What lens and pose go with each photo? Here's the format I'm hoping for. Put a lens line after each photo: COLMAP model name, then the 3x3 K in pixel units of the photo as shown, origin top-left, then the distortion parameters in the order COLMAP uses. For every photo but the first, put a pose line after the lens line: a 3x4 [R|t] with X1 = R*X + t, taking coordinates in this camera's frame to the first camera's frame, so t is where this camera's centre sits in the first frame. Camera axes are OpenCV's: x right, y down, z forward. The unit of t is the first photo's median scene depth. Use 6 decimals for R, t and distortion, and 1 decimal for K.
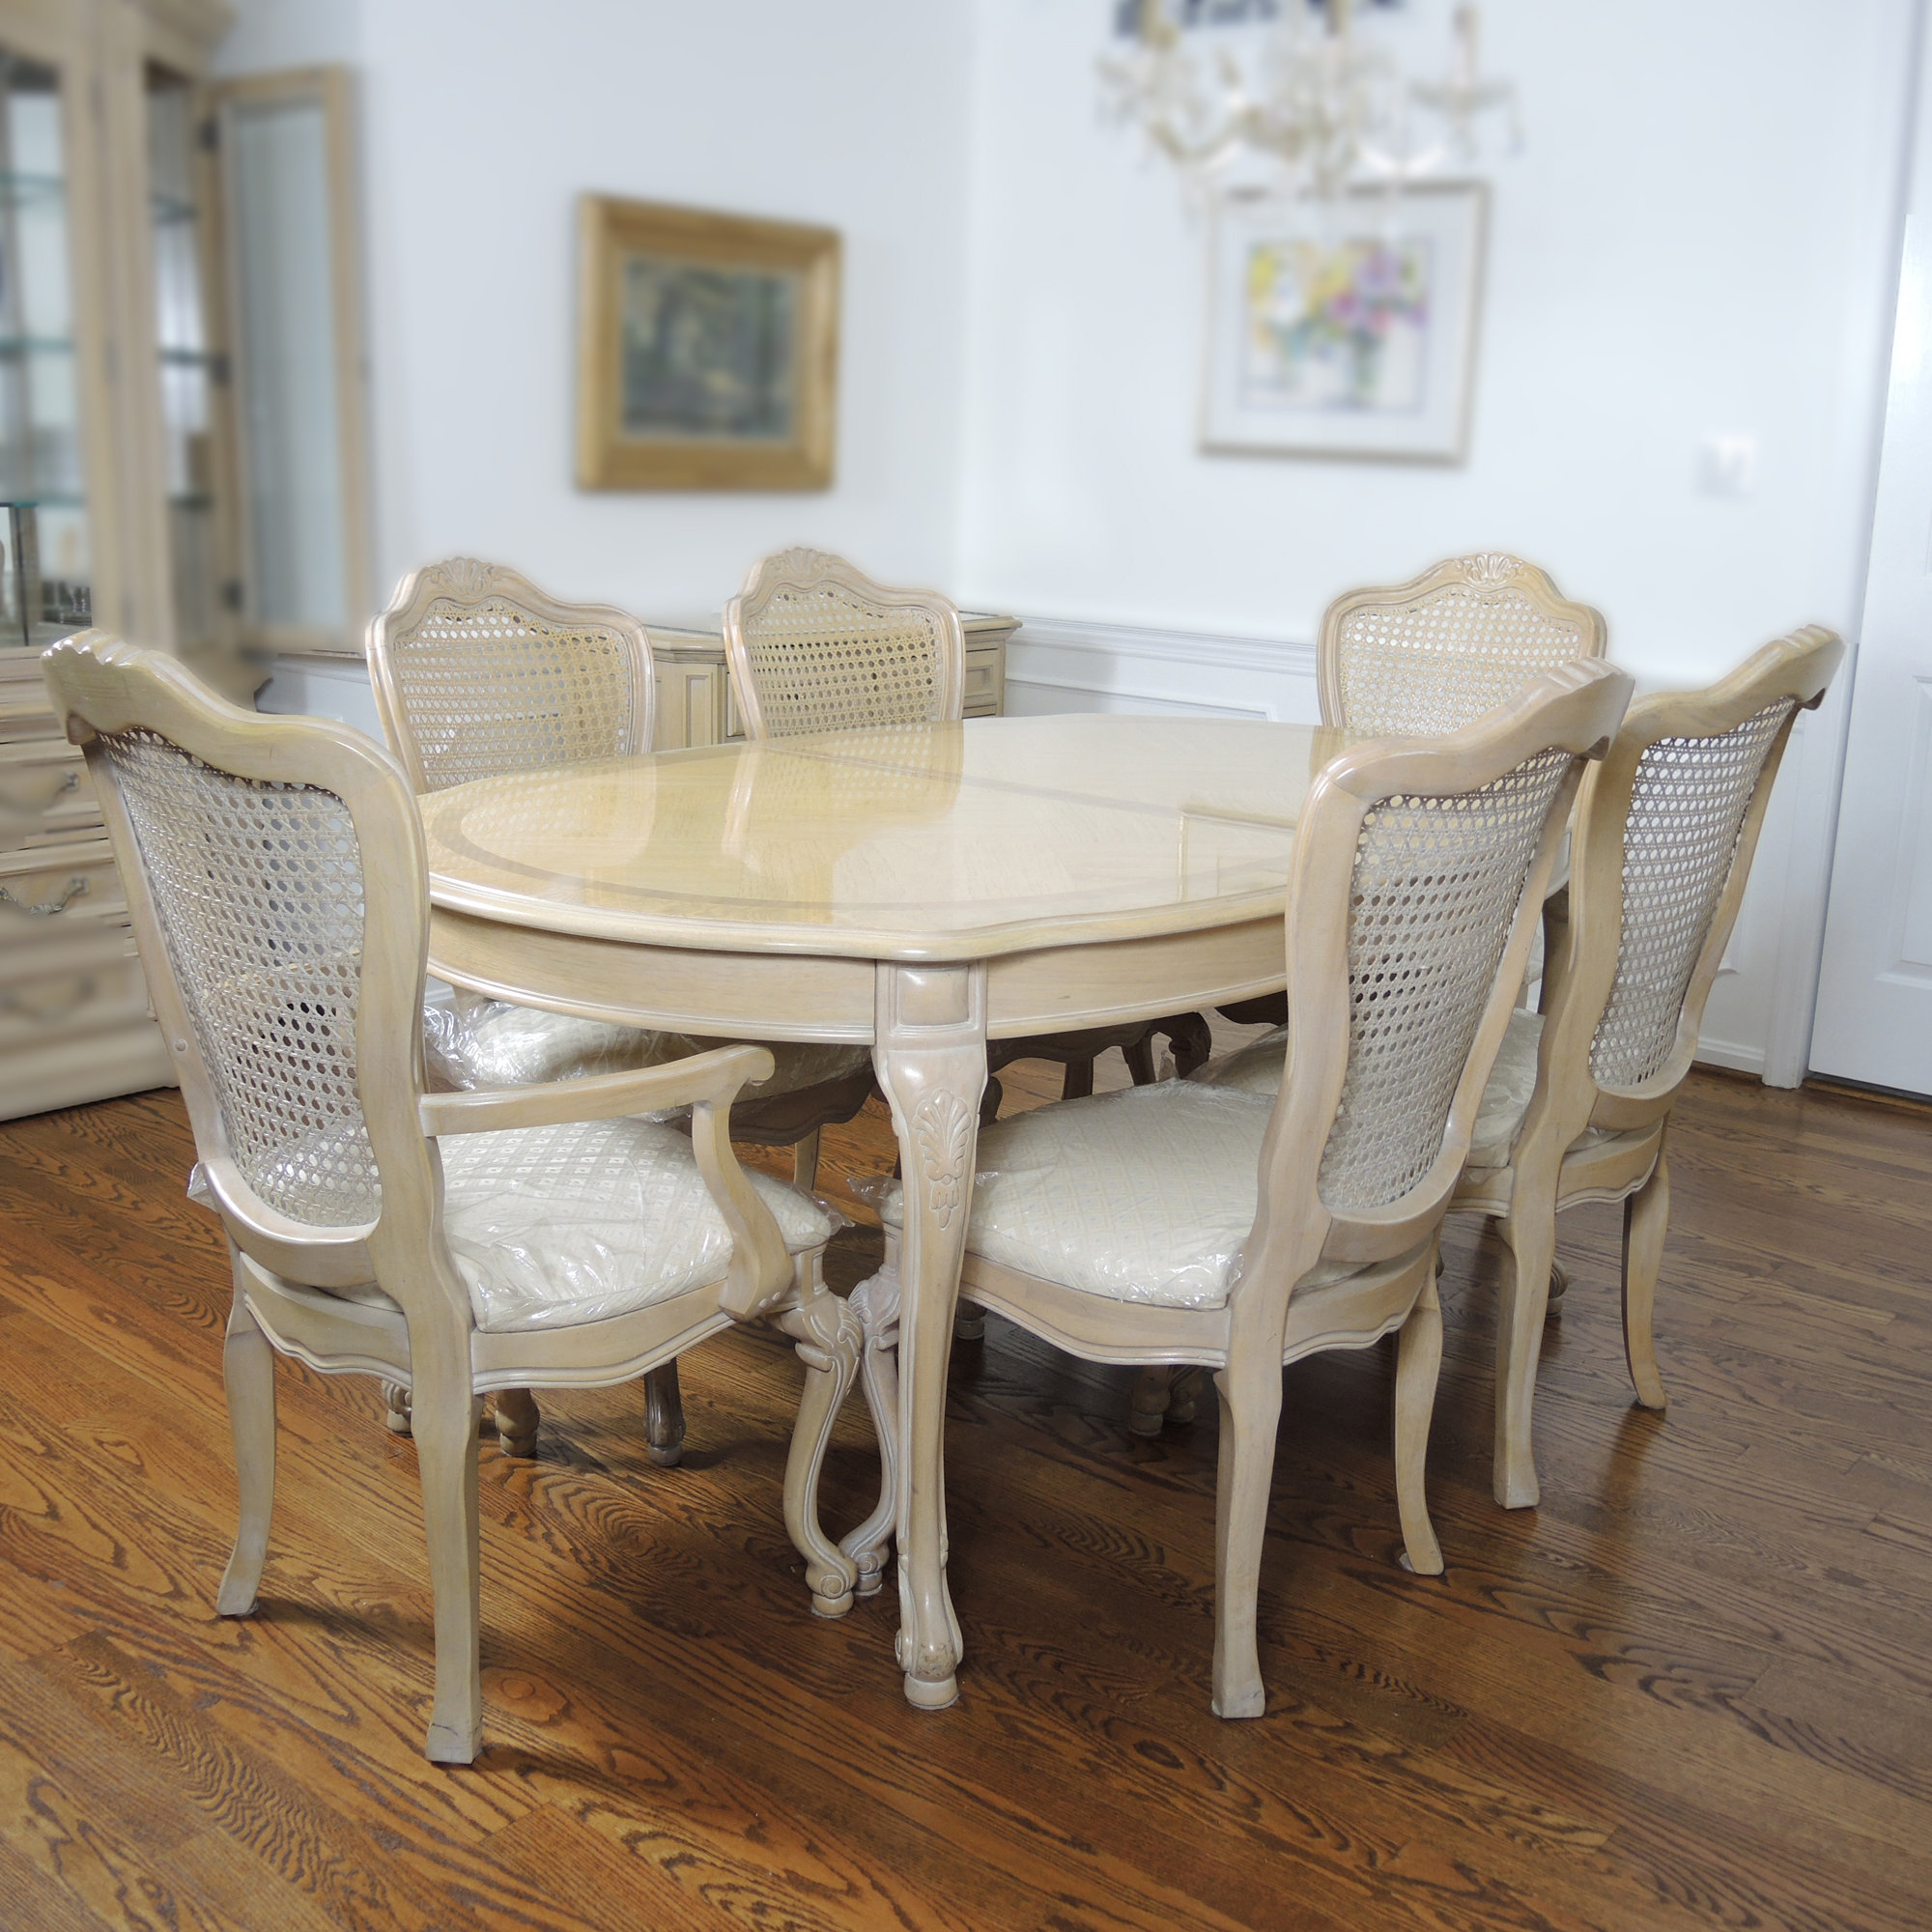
lens RADIAL K [[2204.2, 0, 963.8], [0, 2204.2, 967.2], [0, 0, 1]] dist [-0.056119, 0.000000]
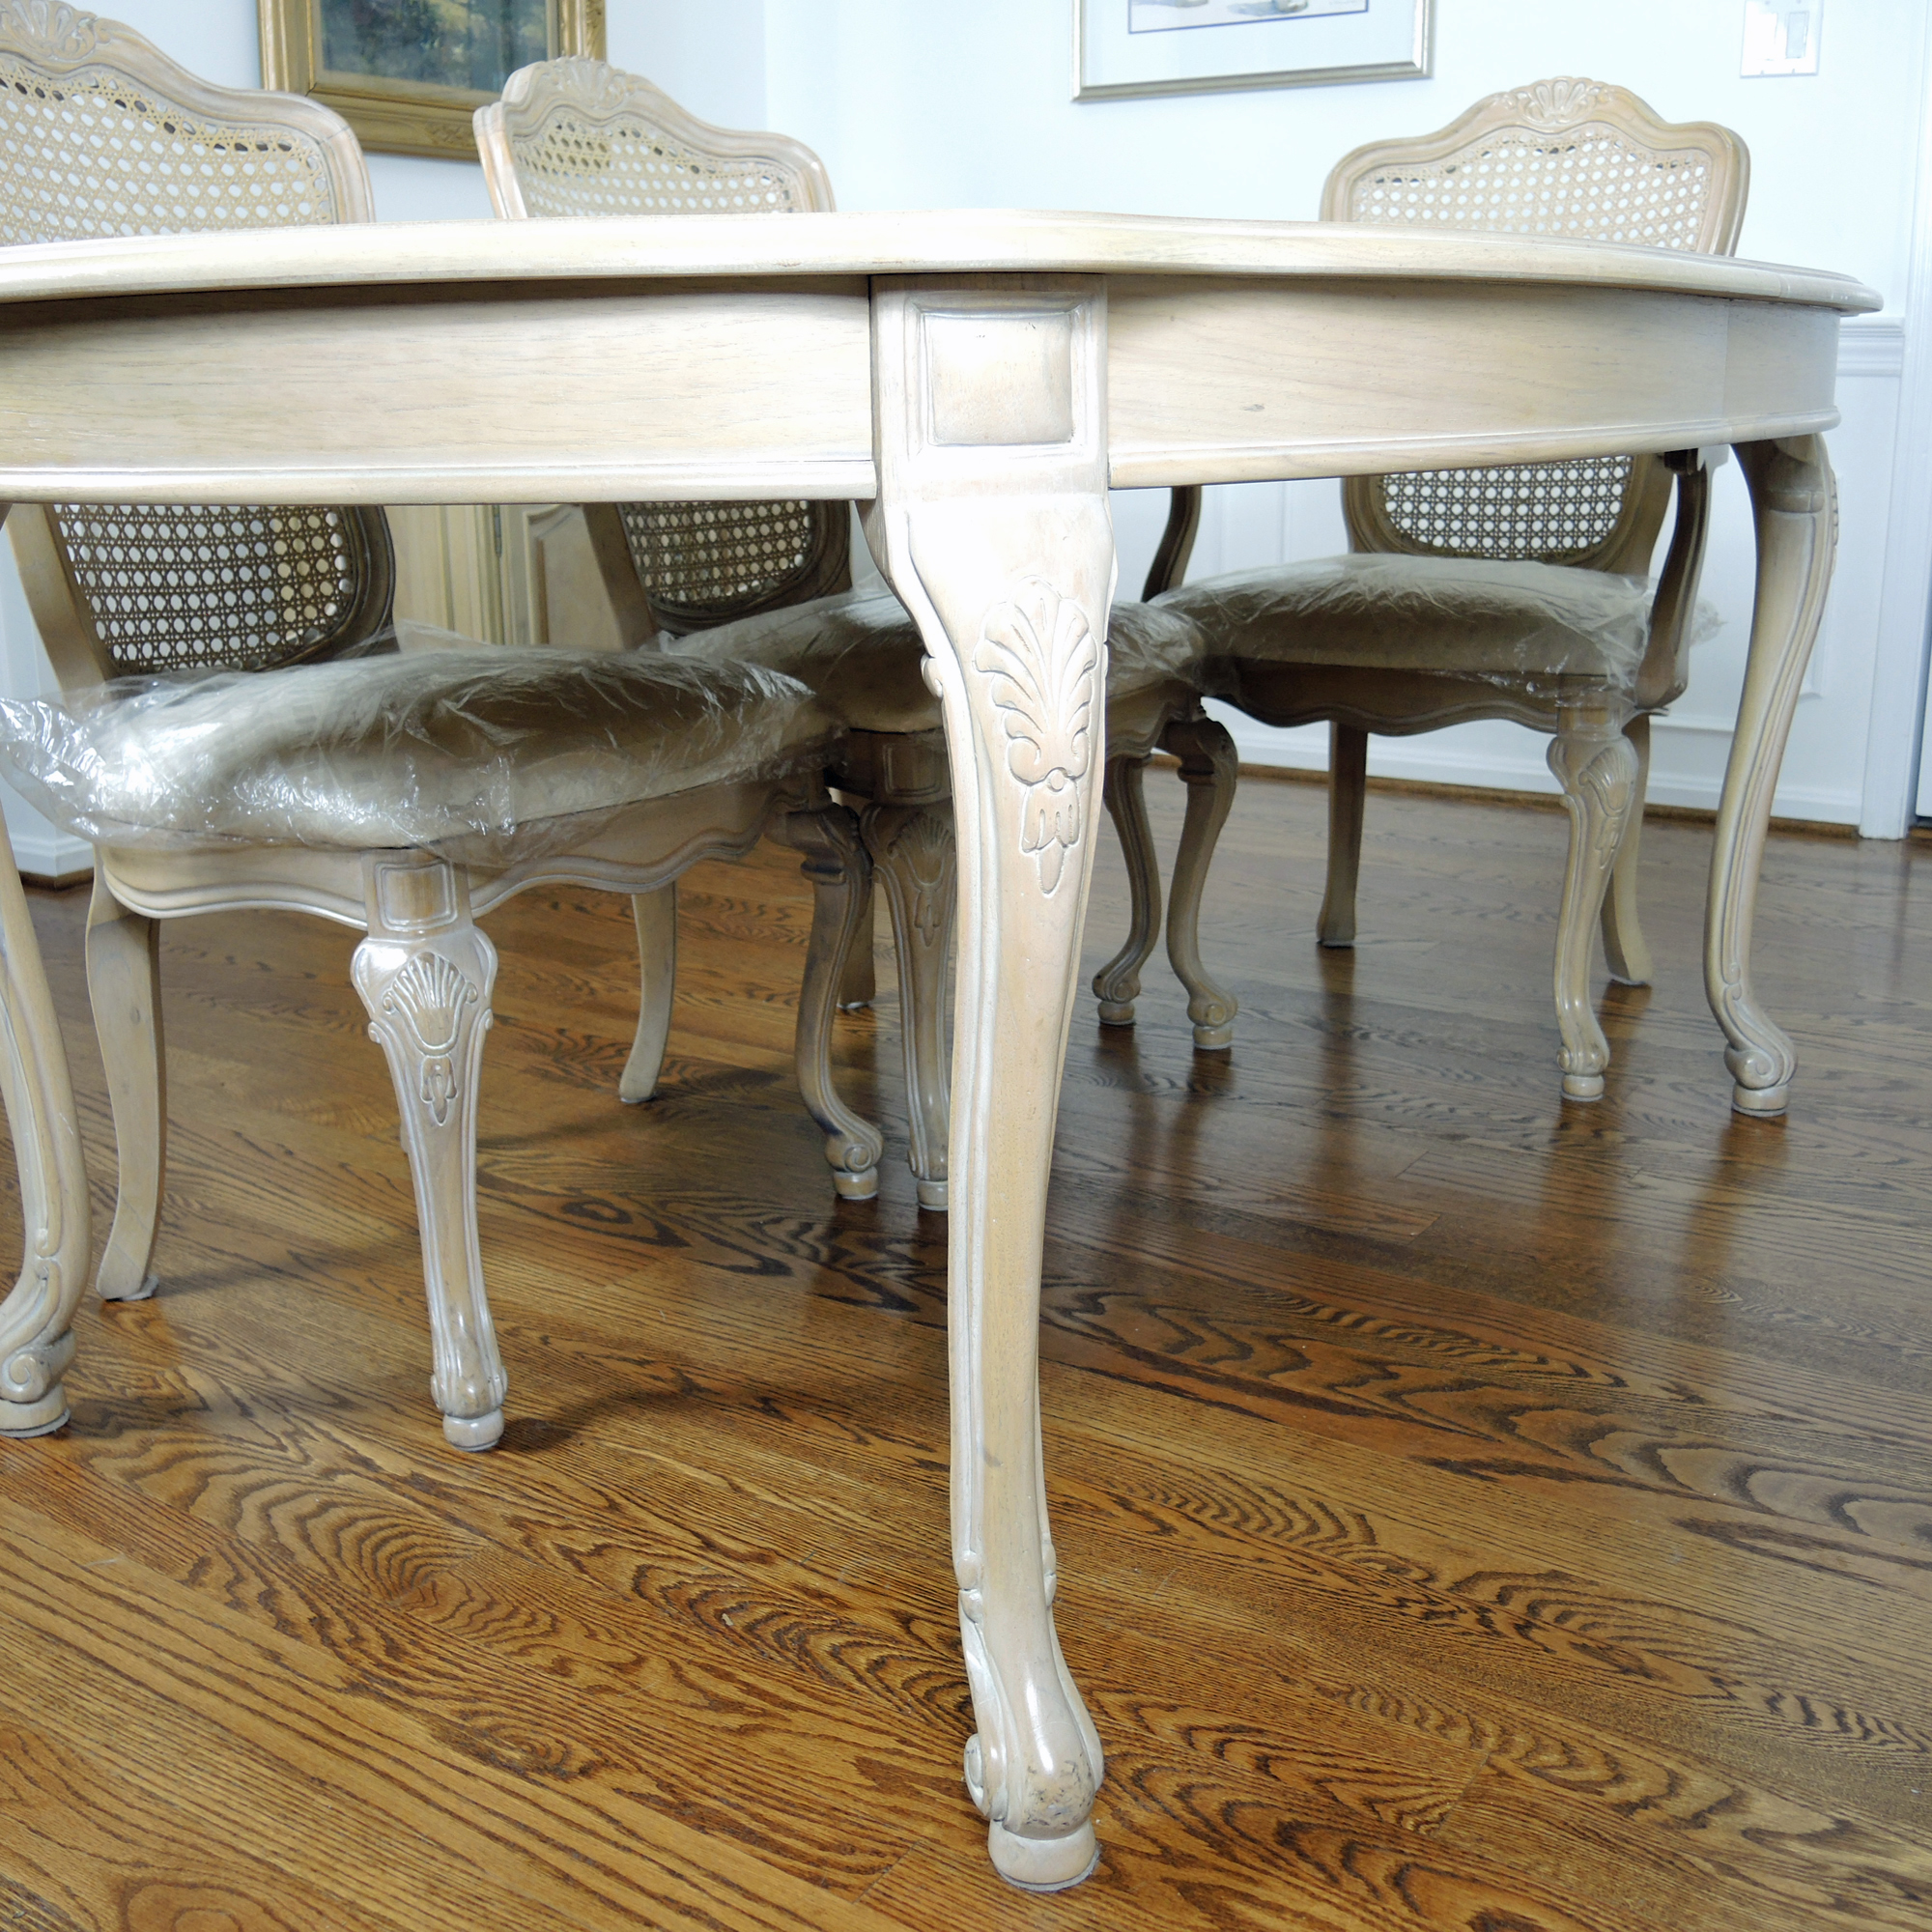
lens RADIAL K [[2204.2, 0, 978.5], [0, 2204.2, 956.2], [0, 0, 1]] dist [-0.056119, 0.000000]
pose [[0.992246, -0.067507, 0.104362, -0.061329], [0.065167, 0.997544, 0.025683, 0.099634], [-0.105839, -0.018683, 0.994208, 0.453083]]
